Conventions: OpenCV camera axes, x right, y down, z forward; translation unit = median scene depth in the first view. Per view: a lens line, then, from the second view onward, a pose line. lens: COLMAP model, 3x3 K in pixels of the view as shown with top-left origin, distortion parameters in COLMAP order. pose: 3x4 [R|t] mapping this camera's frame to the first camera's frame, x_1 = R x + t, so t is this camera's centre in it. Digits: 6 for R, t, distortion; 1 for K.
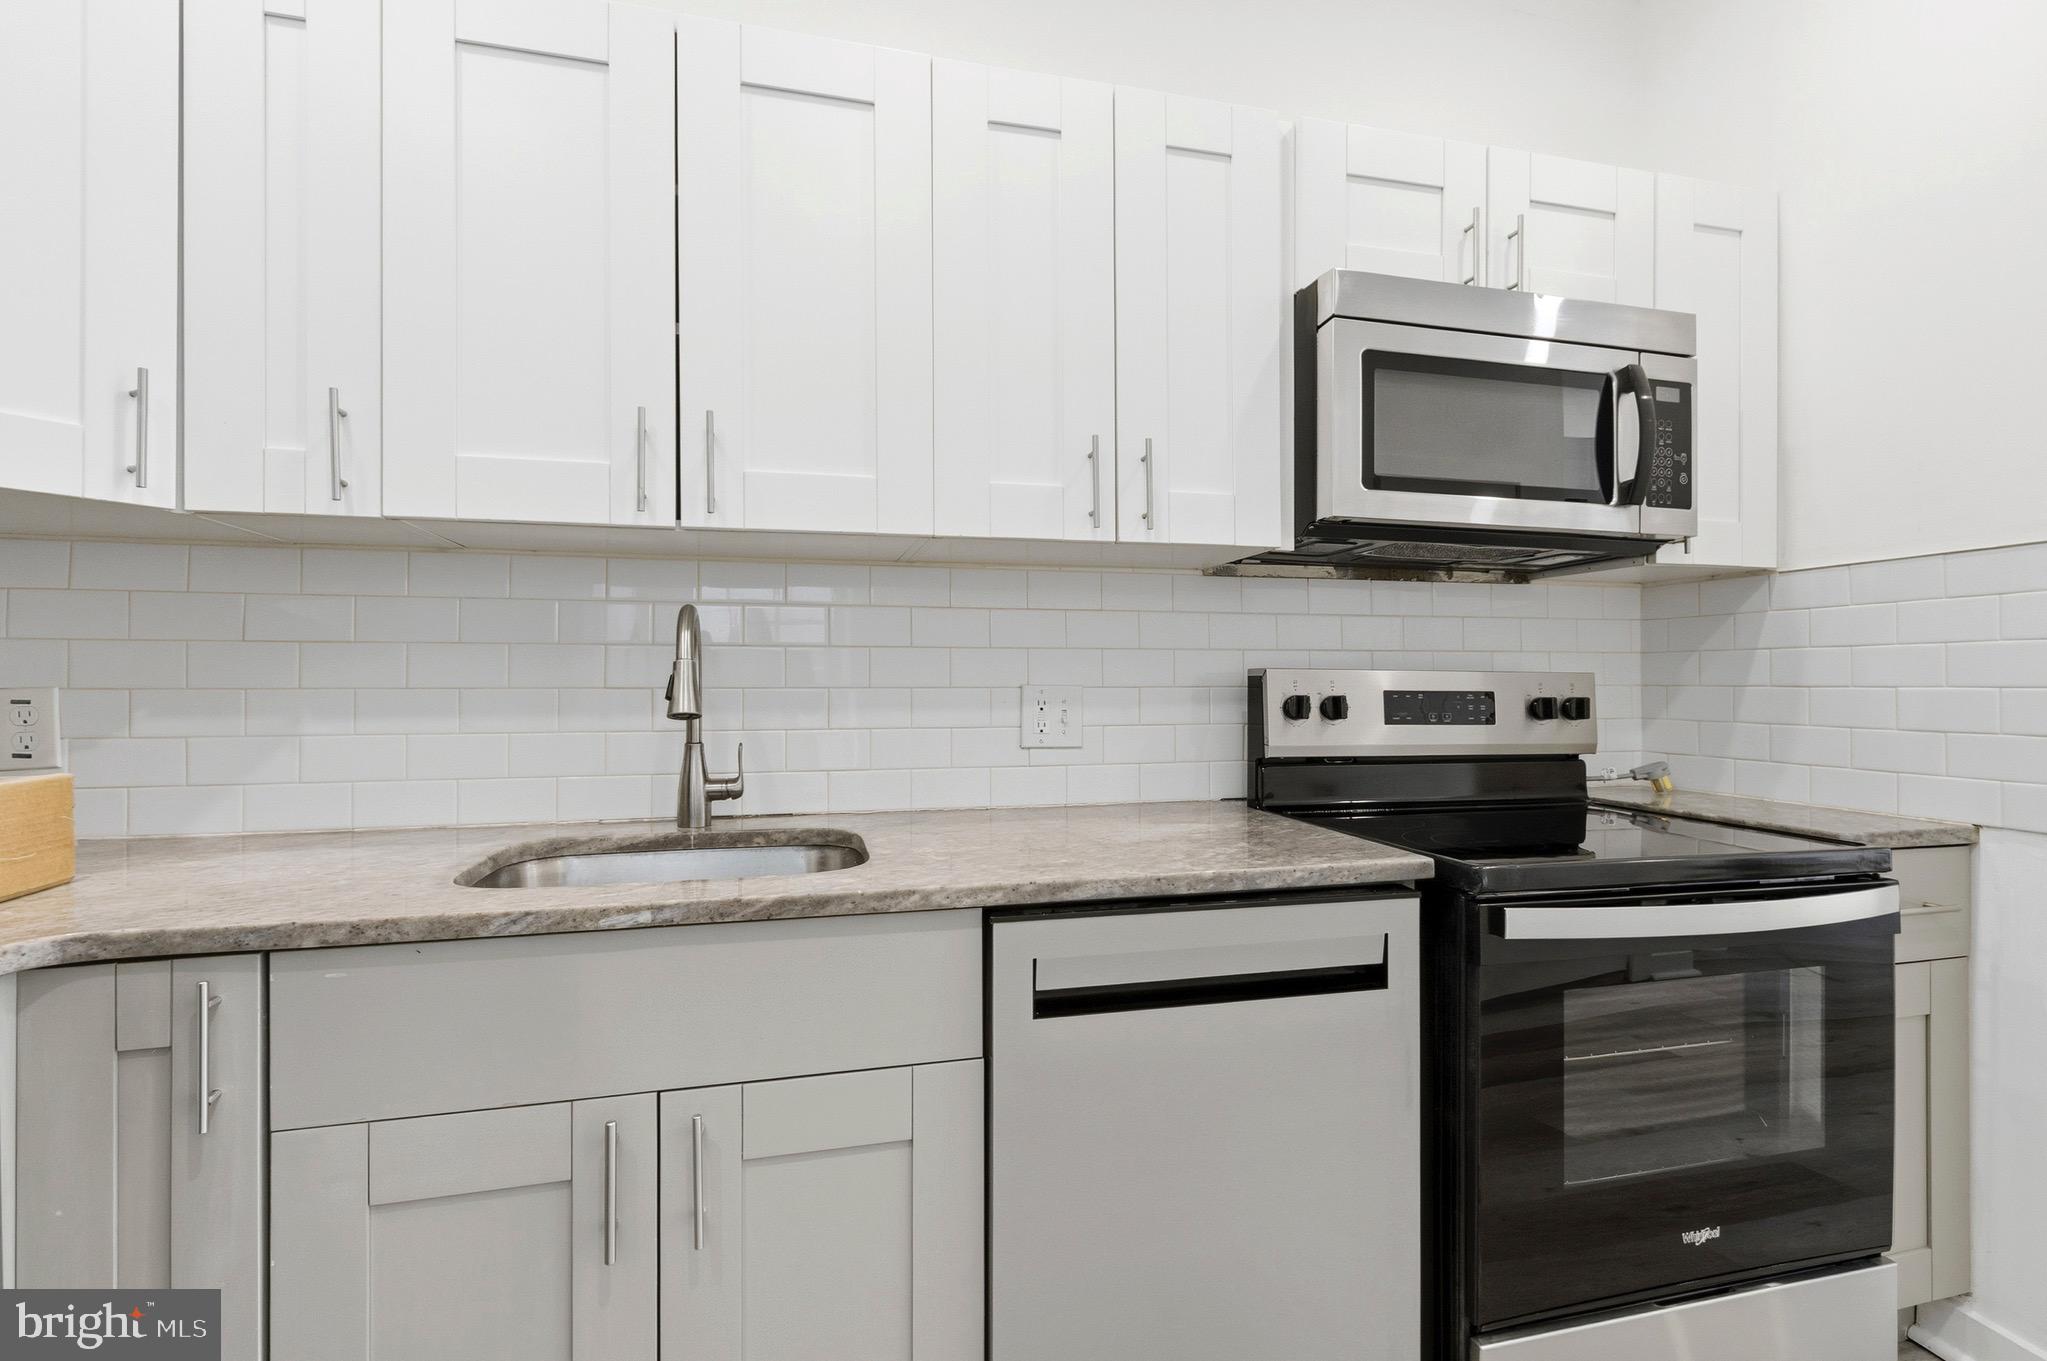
lens RADIAL K [[964.0, 0, 1025.9], [0, 964.0, 677.6], [0, 0, 1]] dist [0.006639, 0.000439]
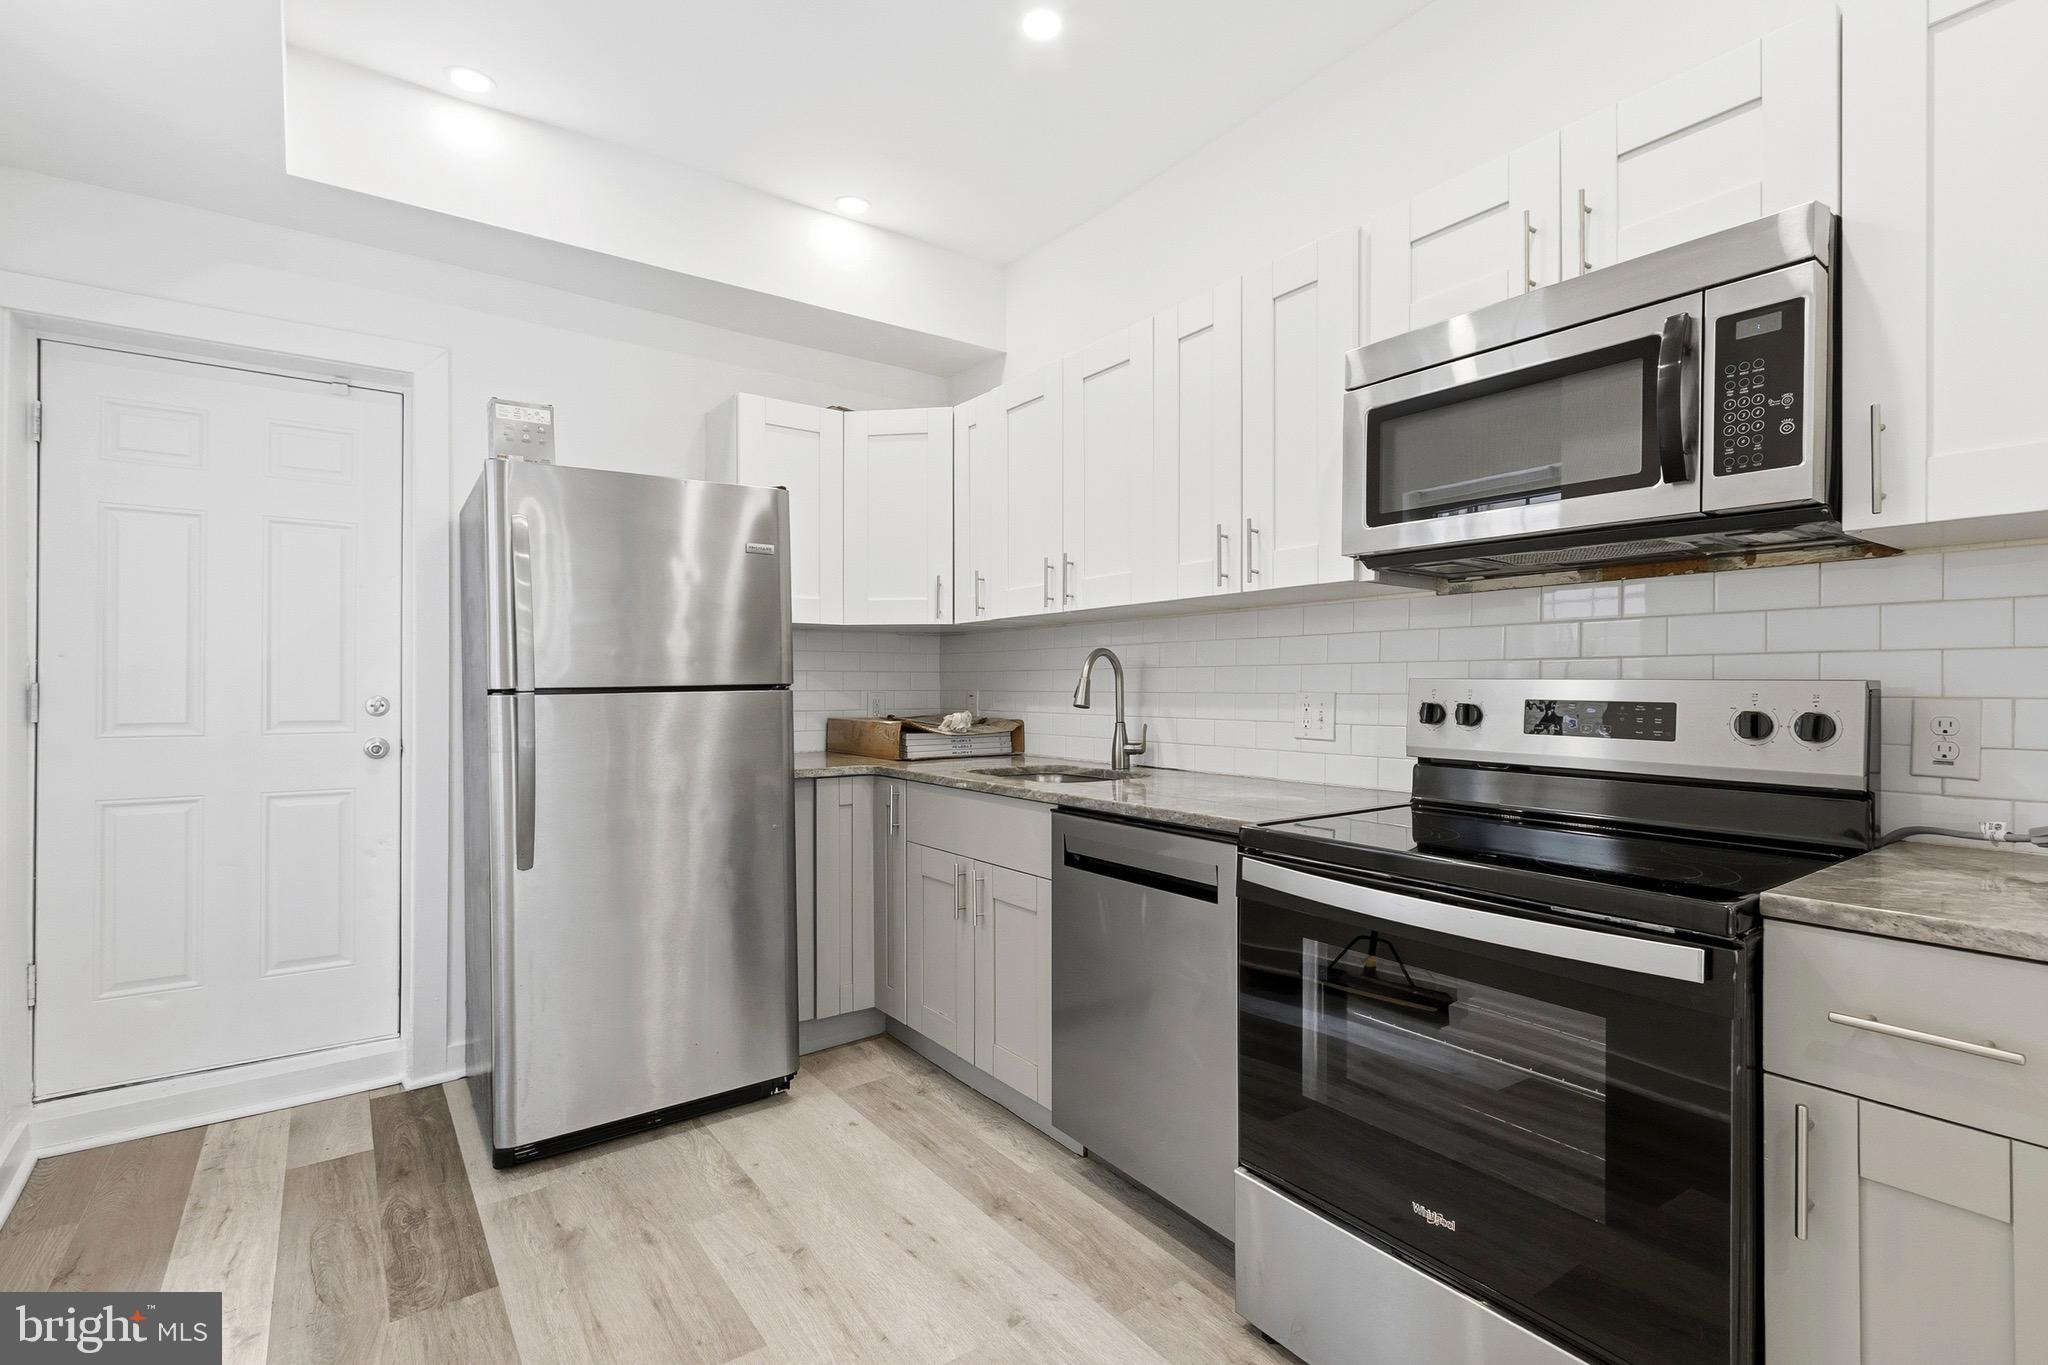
lens RADIAL K [[964.5, 0, 1013.7], [0, 964.5, 687.2], [0, 0, 1]] dist [0.006639, 0.000439]
pose [[0.348598, 0.001749, -0.937271, 1.153874], [0.001800, 0.999995, 0.002535, -0.002969], [0.937271, -0.002571, 0.348593, 0.156308]]
